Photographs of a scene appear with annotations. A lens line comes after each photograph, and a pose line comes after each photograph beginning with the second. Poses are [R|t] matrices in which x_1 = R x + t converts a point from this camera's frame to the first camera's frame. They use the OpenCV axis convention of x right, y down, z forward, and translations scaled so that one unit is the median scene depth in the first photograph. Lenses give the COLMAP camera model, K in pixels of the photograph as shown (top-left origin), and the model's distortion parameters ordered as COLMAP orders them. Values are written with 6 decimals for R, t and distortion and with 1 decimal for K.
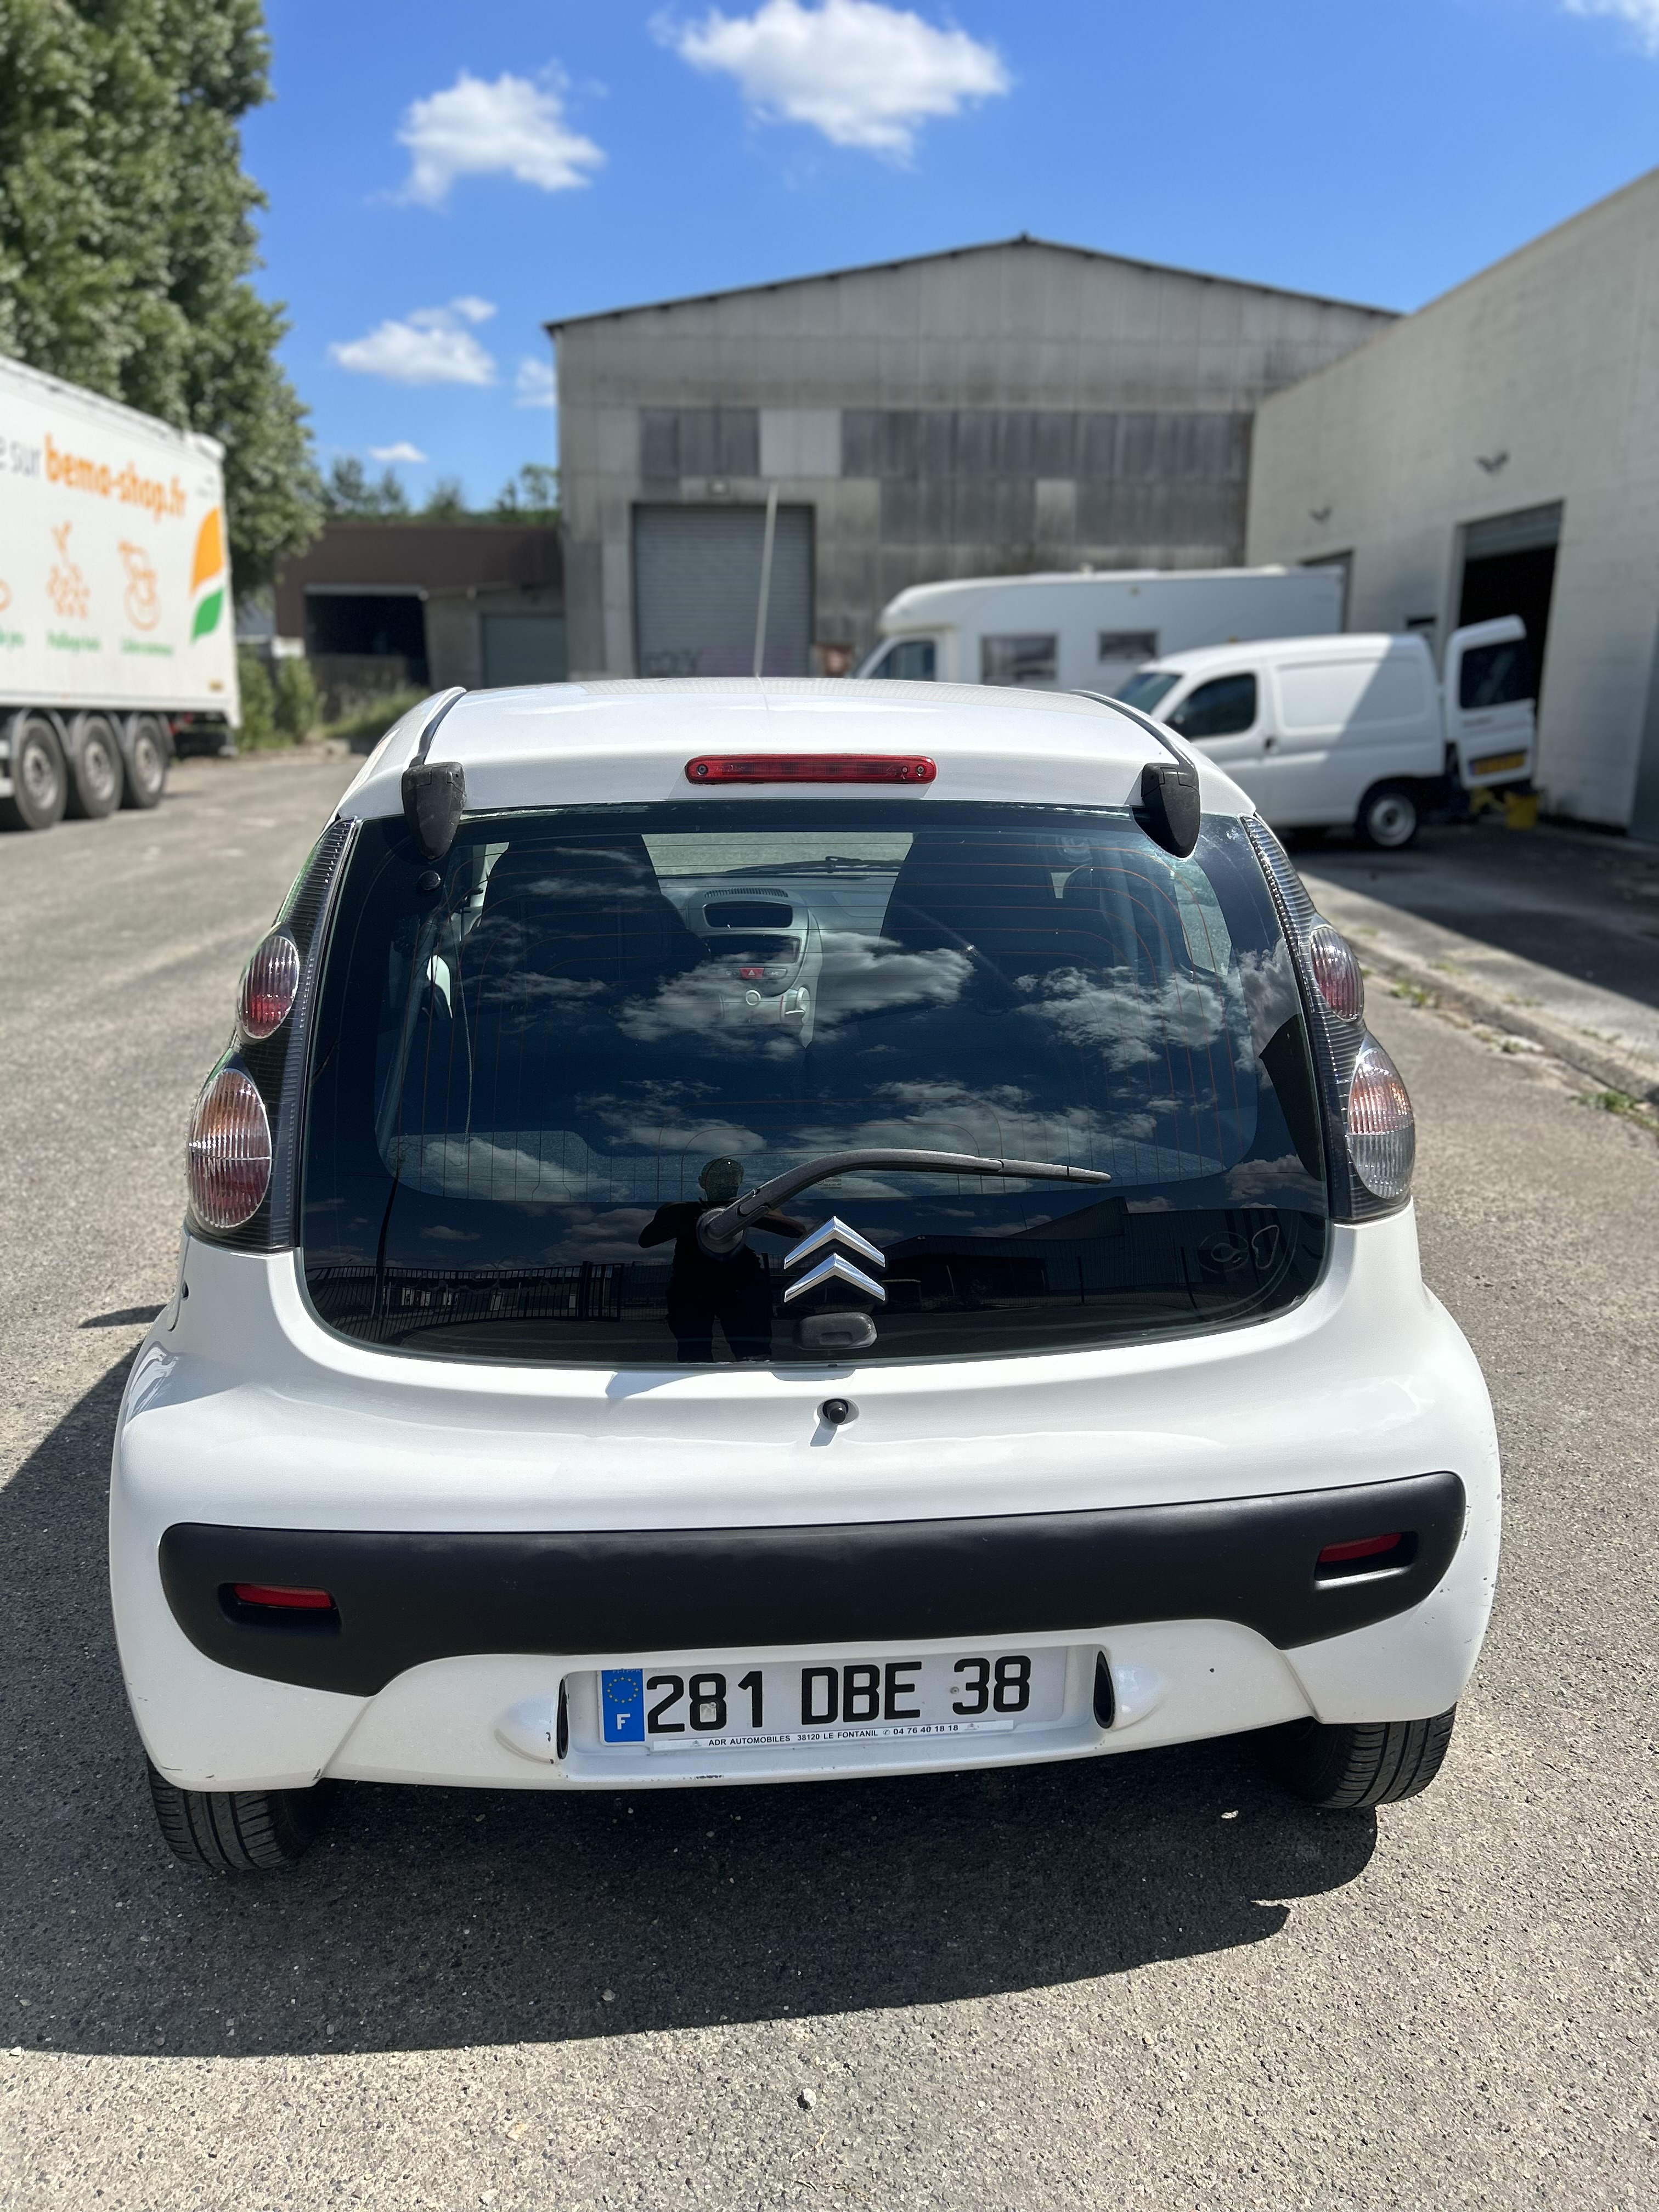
lens RADIAL K [[1664.0, 0, 833.9], [0, 1664.0, 1116.5], [0, 0, 1]] dist [0.013202, -0.017847]
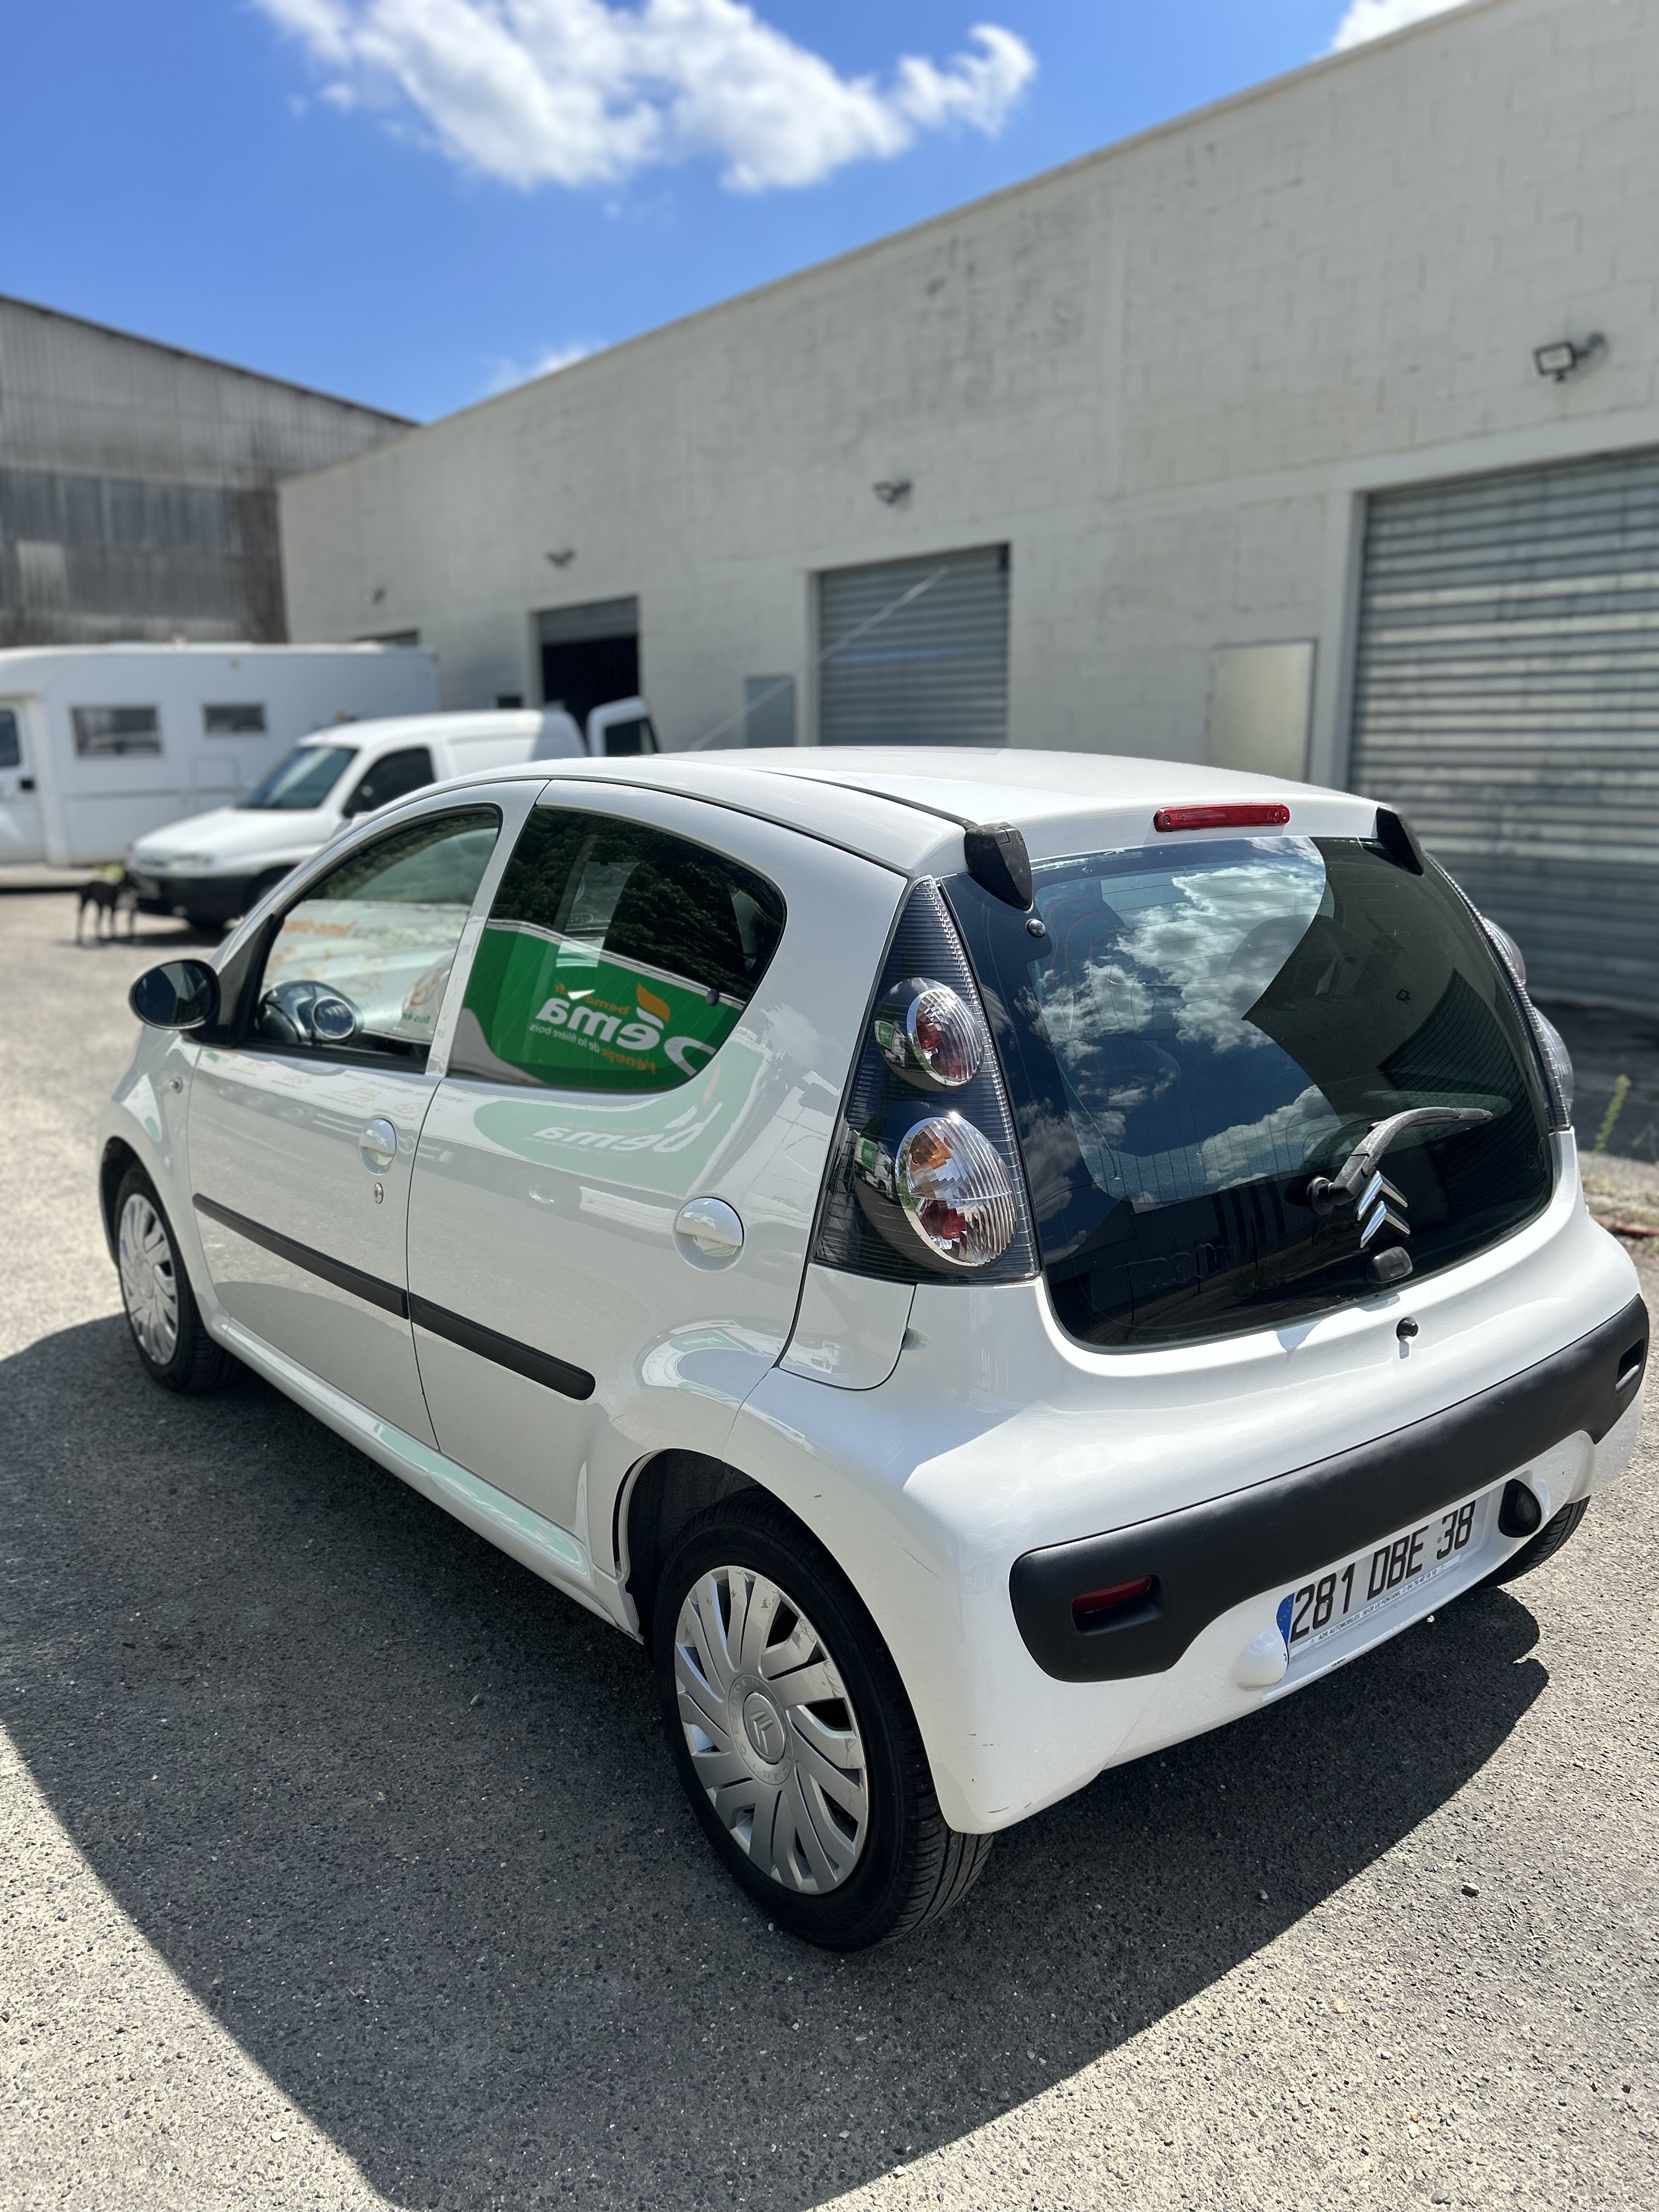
lens RADIAL K [[1664.0, 0, 813.7], [0, 1664.0, 1096.5], [0, 0, 1]] dist [0.013202, -0.017847]
pose [[0.828522, -0.114702, 0.548083, -0.102627], [0.143957, 0.989528, -0.010529, -0.004303], [-0.541135, 0.087624, 0.836358, 0.018707]]
